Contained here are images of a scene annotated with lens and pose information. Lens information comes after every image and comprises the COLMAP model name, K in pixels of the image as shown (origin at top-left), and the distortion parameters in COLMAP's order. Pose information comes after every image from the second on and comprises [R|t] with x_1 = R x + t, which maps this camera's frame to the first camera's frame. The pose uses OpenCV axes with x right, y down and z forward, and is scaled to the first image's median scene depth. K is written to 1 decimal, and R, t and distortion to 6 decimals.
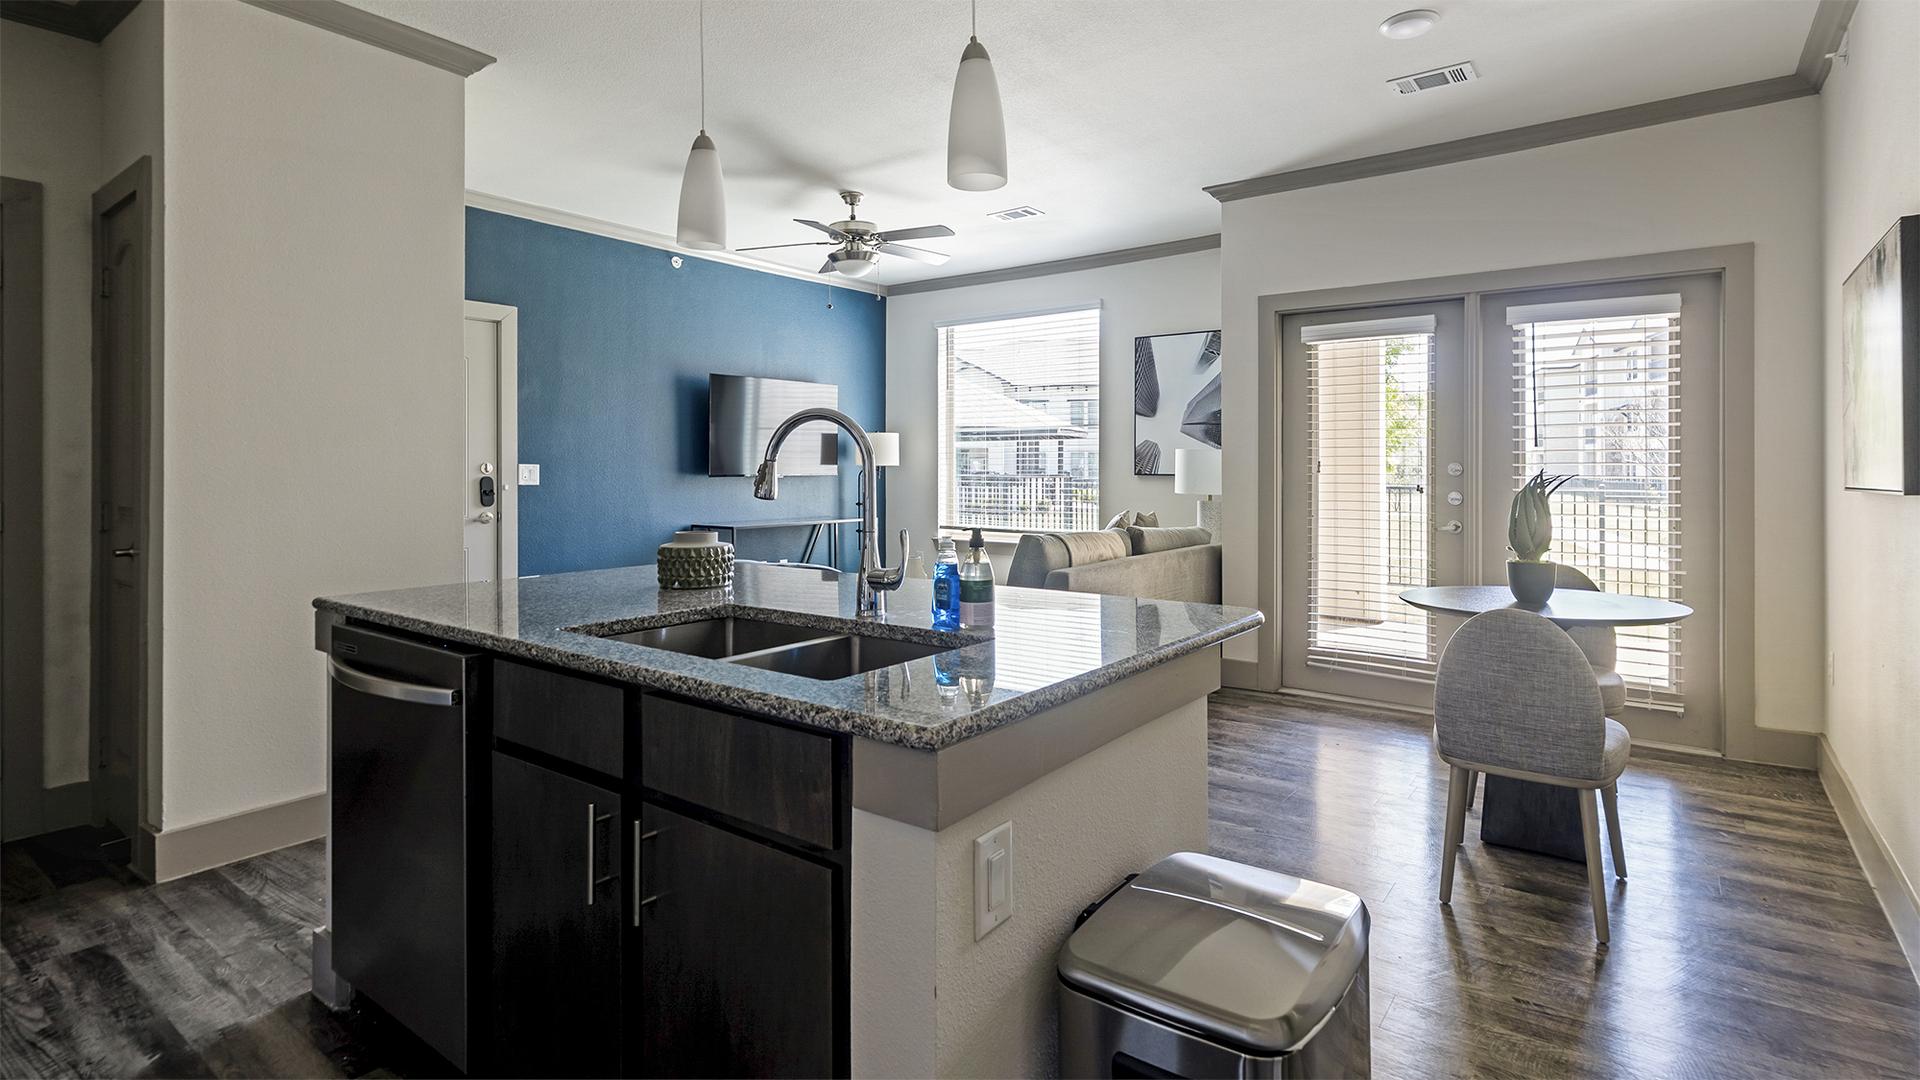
lens RADIAL K [[923.0, 0, 977.0], [0, 923.0, 464.9], [0, 0, 1]] dist [0.000940, 0.002088]
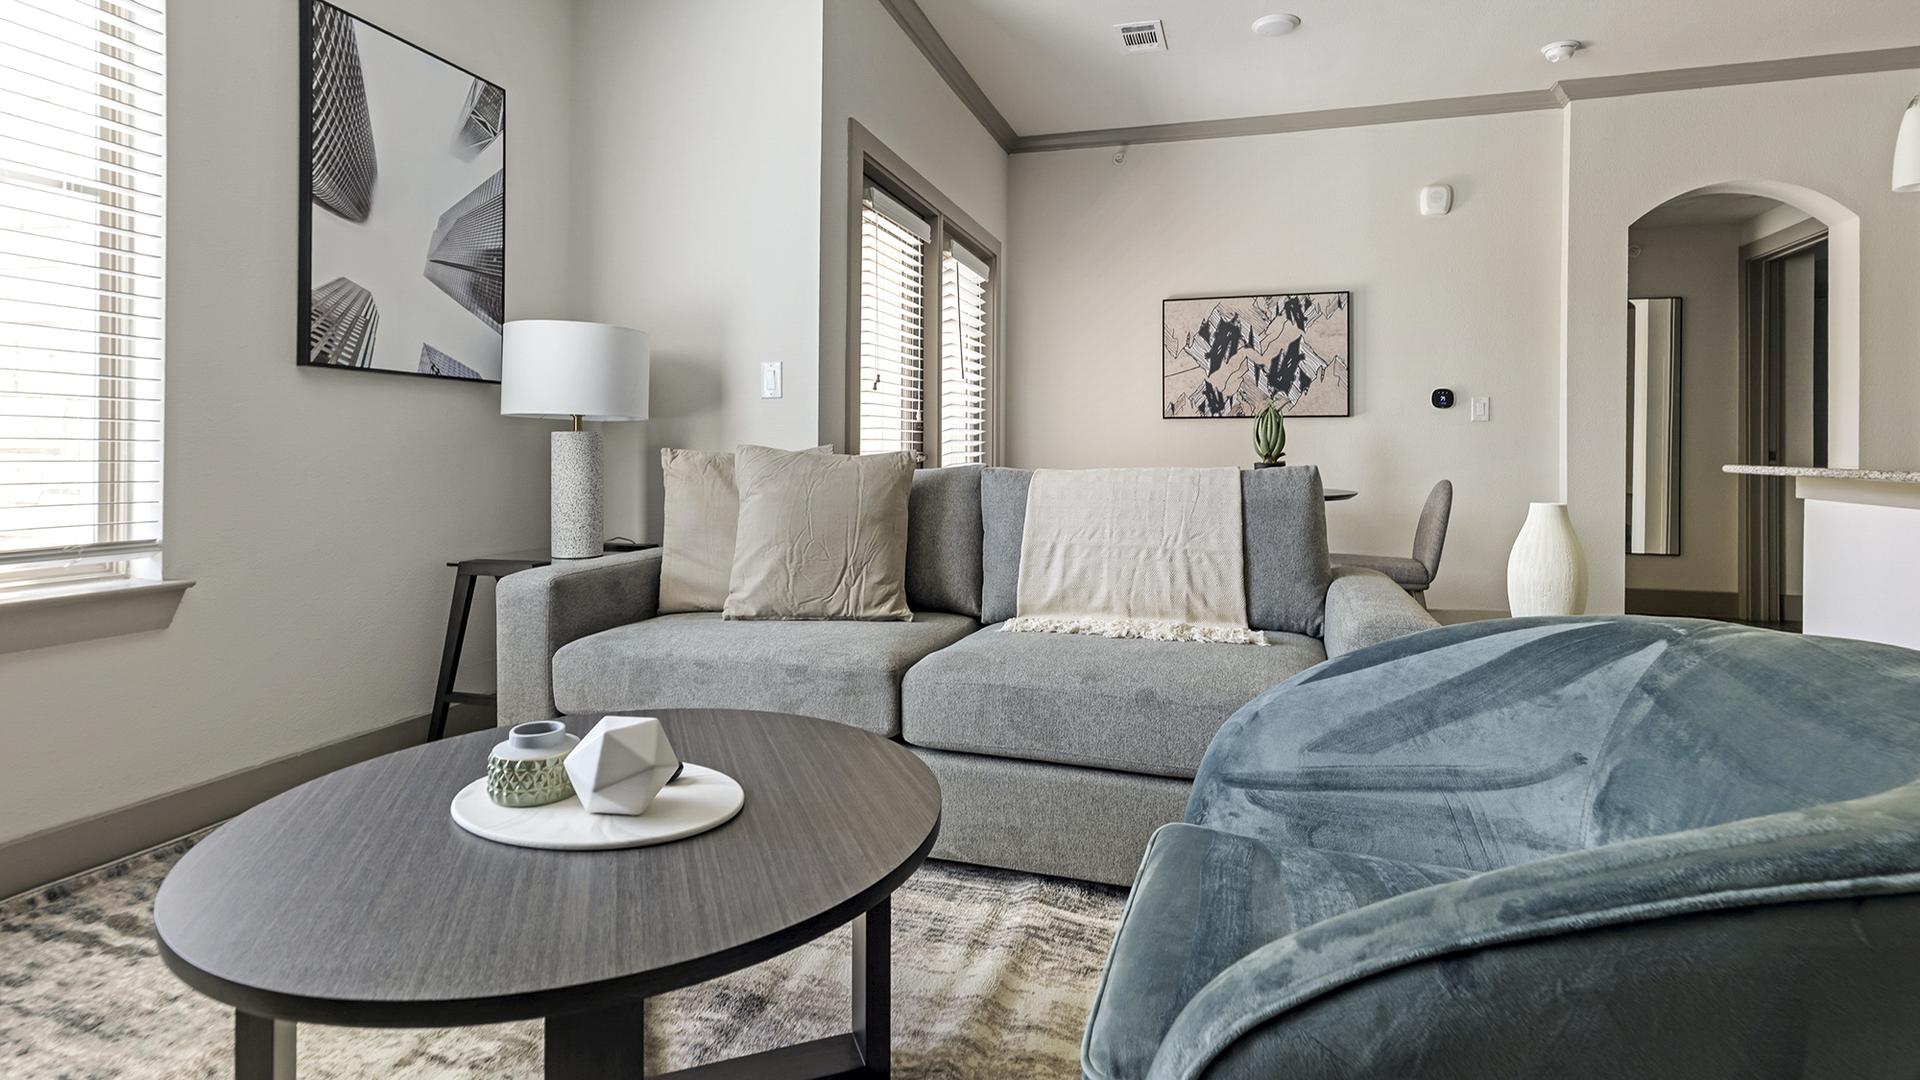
lens RADIAL K [[923.0, 0, 969.7], [0, 923.0, 452.8], [0, 0, 1]] dist [0.000940, 0.002088]
pose [[-0.329898, -0.006569, 0.943994, -0.280762], [-0.011560, 0.999929, 0.002918, 0.044014], [-0.943946, -0.009950, -0.329951, 0.911052]]
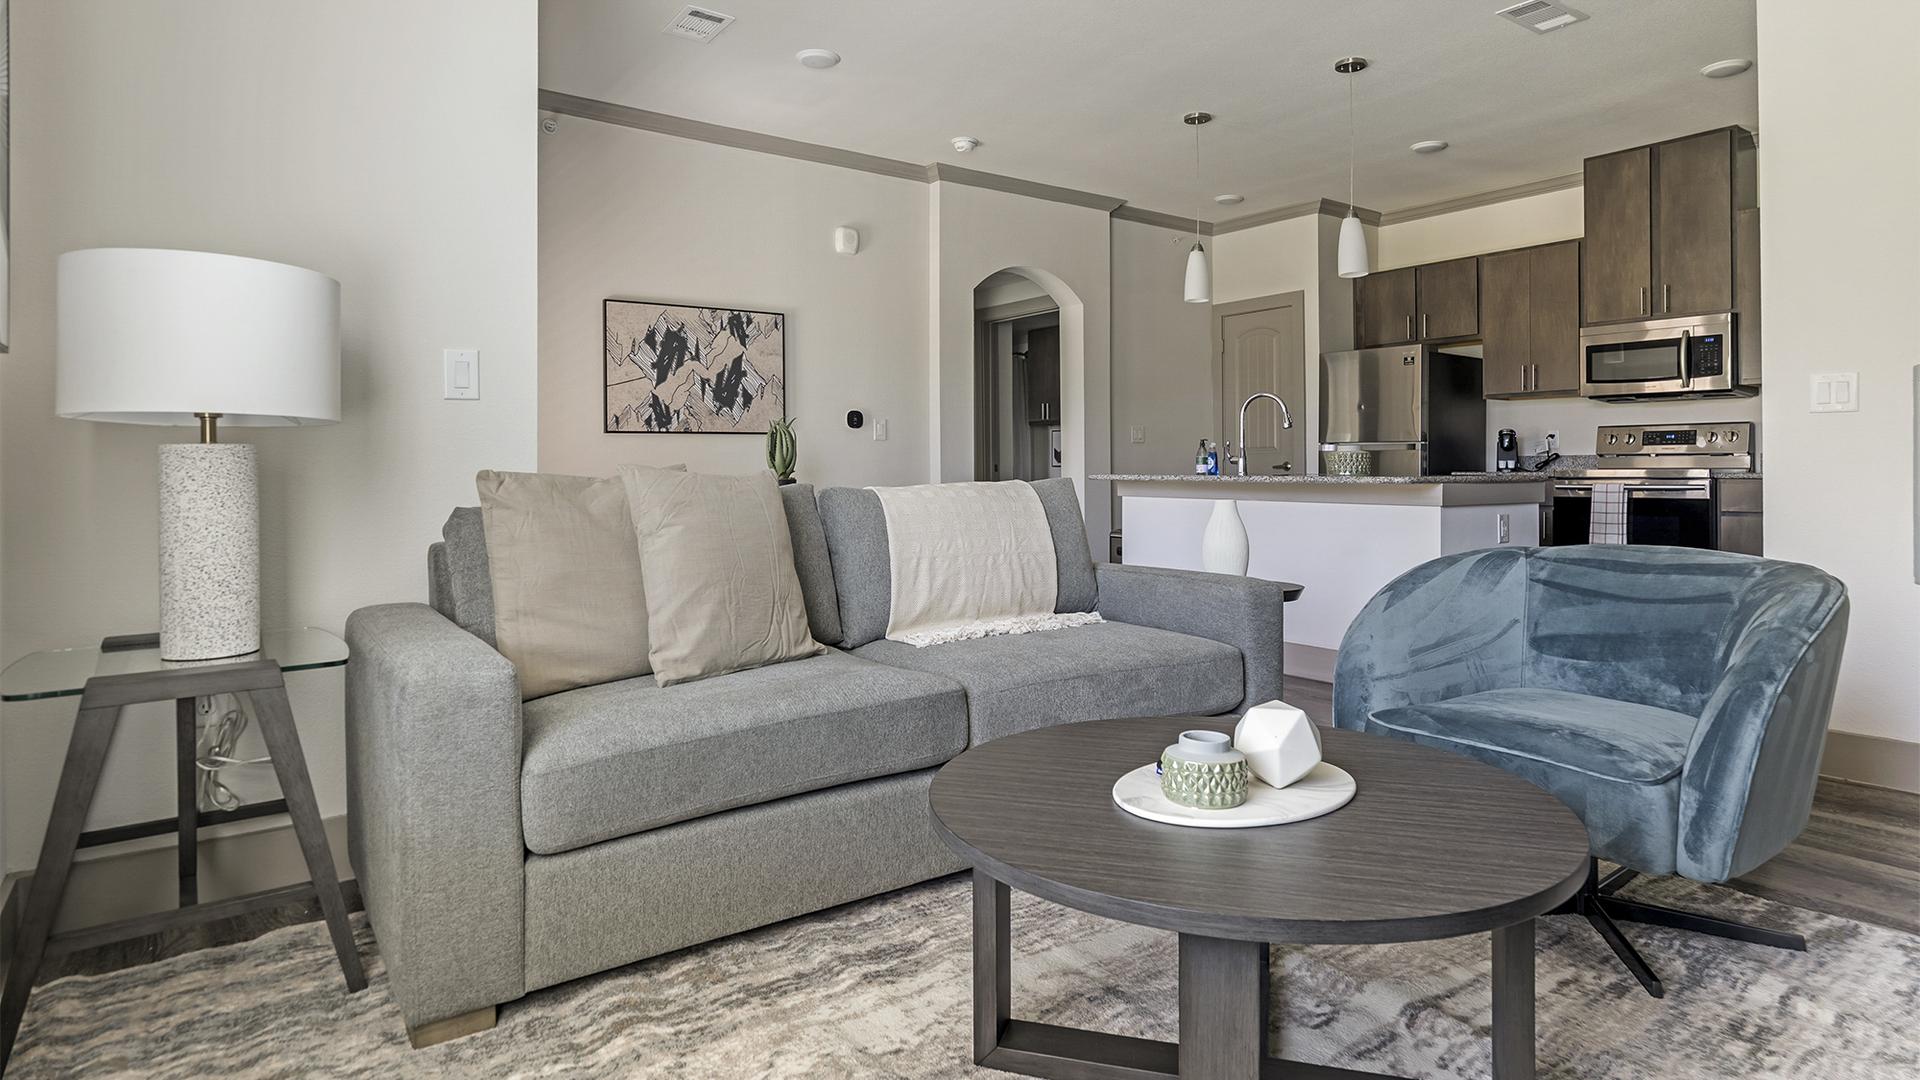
lens RADIAL K [[1049.9, 0, 961.6], [0, 1049.9, 459.6], [0, 0, 1]] dist [-0.005960, -0.000910]
pose [[-0.950315, 0.005498, 0.311243, -0.083258], [0.001693, 0.999921, -0.012494, 0.045966], [-0.311287, -0.011346, -0.950248, 1.177433]]
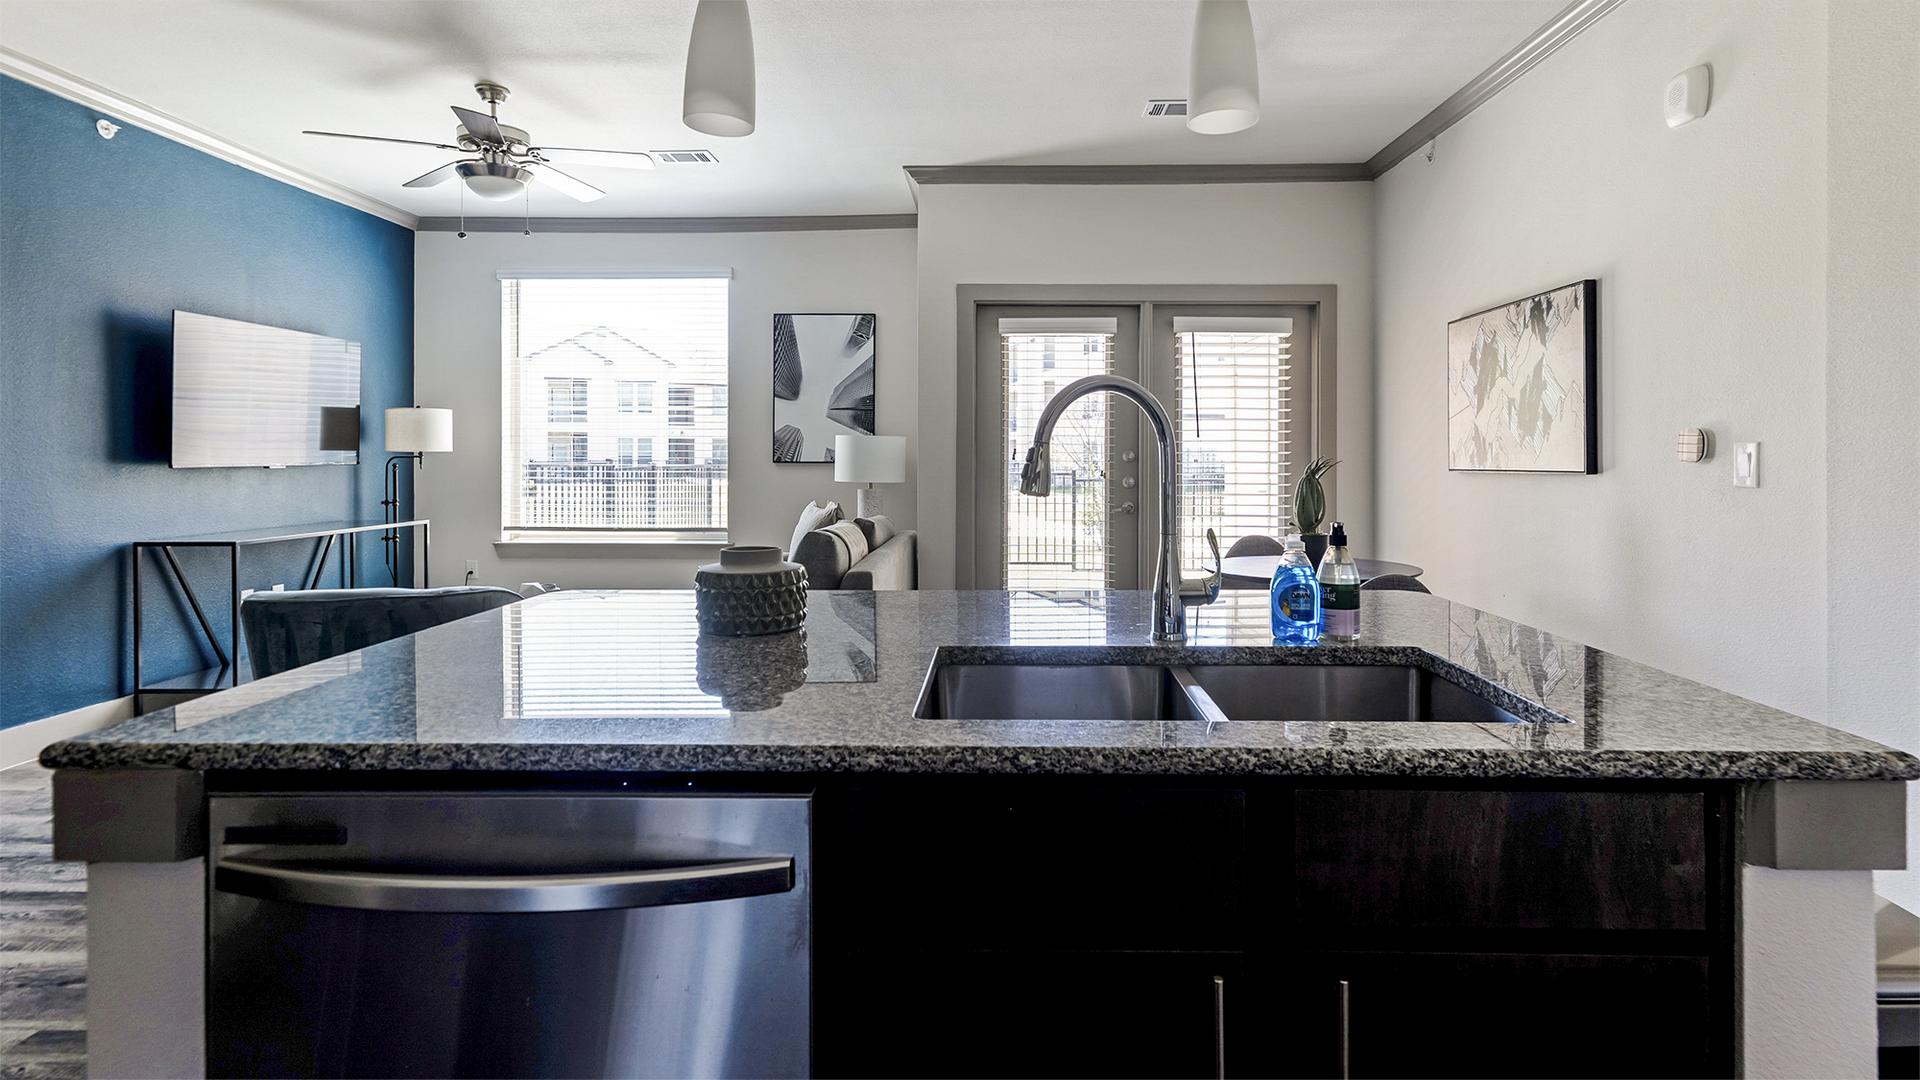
lens RADIAL K [[923.0, 0, 975.6], [0, 923.0, 463.9], [0, 0, 1]] dist [0.000940, 0.002088]
pose [[0.812912, -0.005613, 0.582360, -0.213097], [-0.001674, 0.999927, 0.011975, 0.000980], [-0.582384, -0.010709, 0.812843, 0.135458]]
